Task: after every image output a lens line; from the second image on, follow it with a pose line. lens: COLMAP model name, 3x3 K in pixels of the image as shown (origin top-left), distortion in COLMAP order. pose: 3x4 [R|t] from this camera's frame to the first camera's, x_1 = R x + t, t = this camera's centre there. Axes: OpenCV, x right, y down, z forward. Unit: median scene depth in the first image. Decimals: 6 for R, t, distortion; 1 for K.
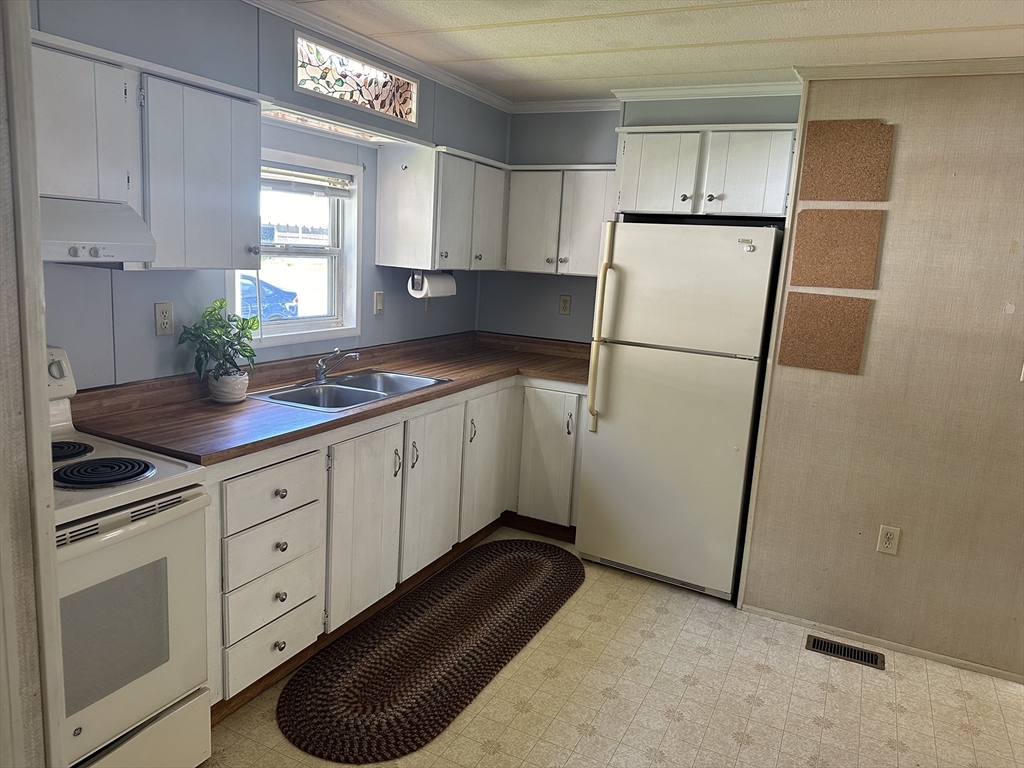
lens RADIAL K [[726.0, 0, 513.0], [0, 726.0, 377.6], [0, 0, 1]] dist [0.063173, -0.082957]
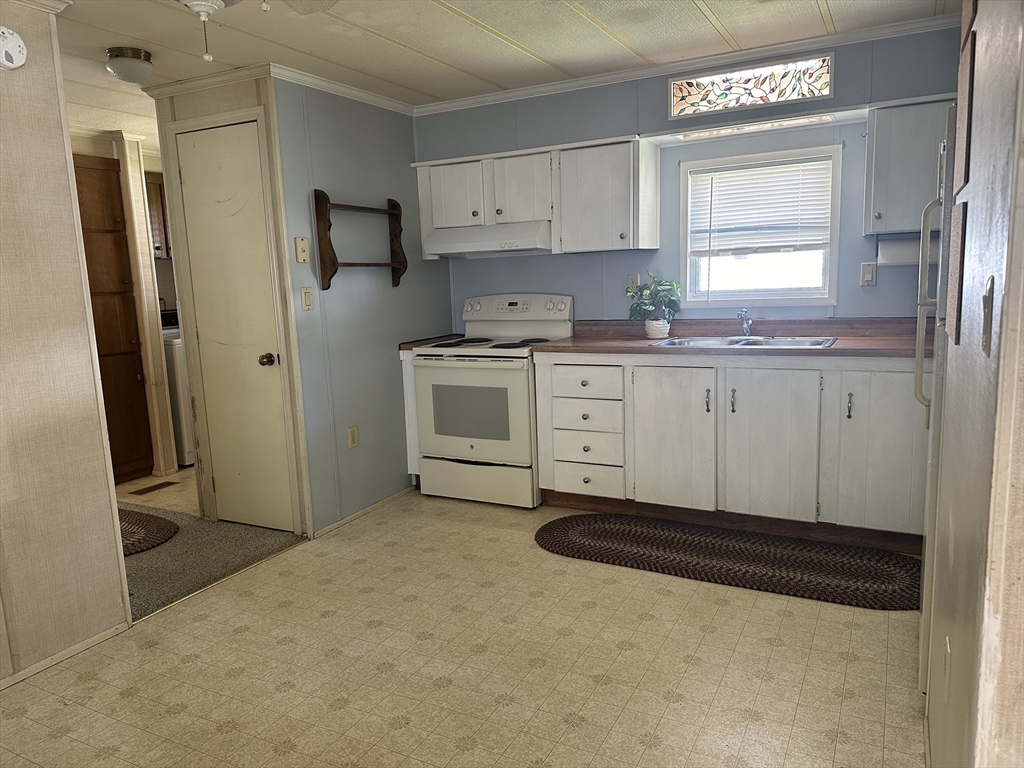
lens RADIAL K [[704.8, 0, 512.0], [0, 704.8, 384.0], [0, 0, 1]] dist [0.105232, -0.173264]
pose [[-0.030043, 0.100279, -0.994506, 0.996066], [-0.141496, 0.984509, 0.103545, 0.014656], [0.989483, 0.143829, -0.015388, 0.677051]]
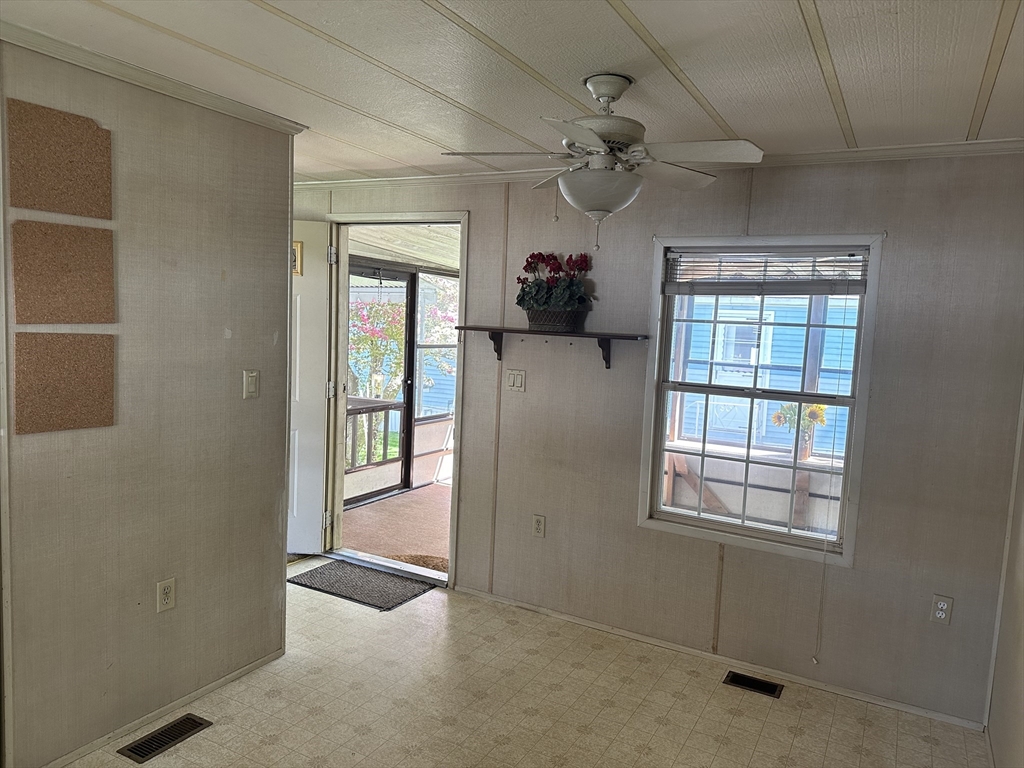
lens RADIAL K [[716.0, 0, 514.3], [0, 716.0, 390.5], [0, 0, 1]] dist [0.126376, -0.183592]
pose [[0.035190, -0.159342, 0.986596, -0.325543], [0.134548, 0.978975, 0.153312, -0.107505], [-0.990282, 0.127350, 0.055889, 0.489621]]
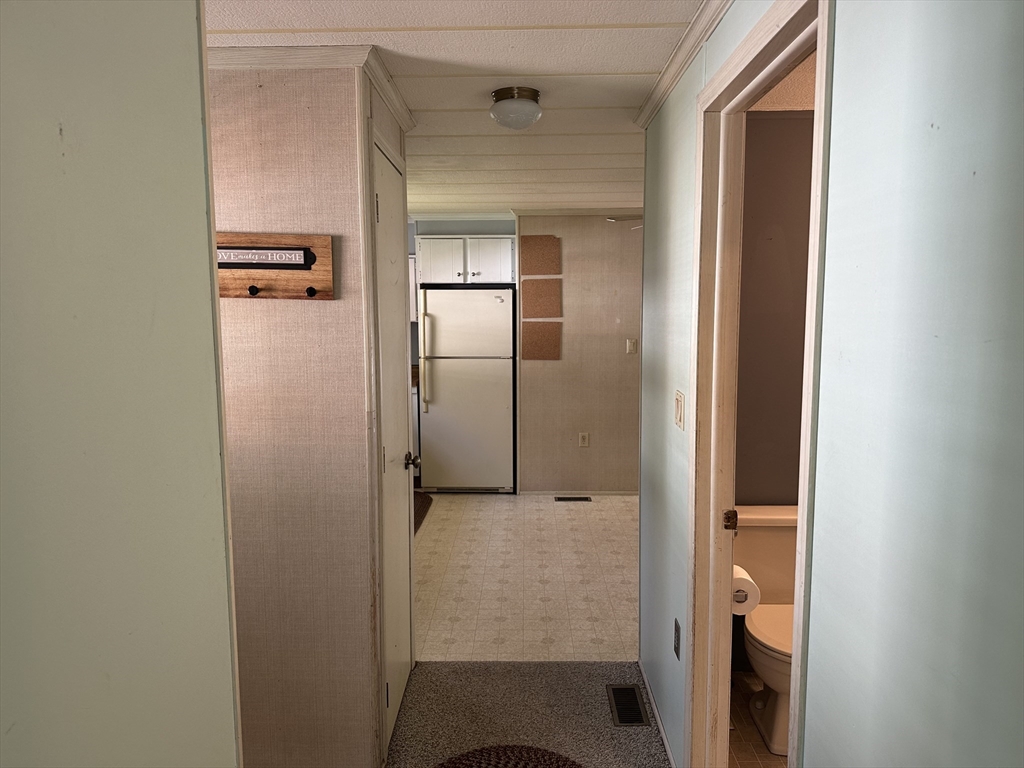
lens RADIAL K [[716.0, 0, 514.3], [0, 716.0, 390.5], [0, 0, 1]] dist [0.126376, -0.183592]
pose [[0.899944, -0.114026, 0.420830, -0.470912], [0.136403, 0.990378, -0.023348, 0.107084], [-0.414119, 0.078415, 0.906839, -0.712699]]
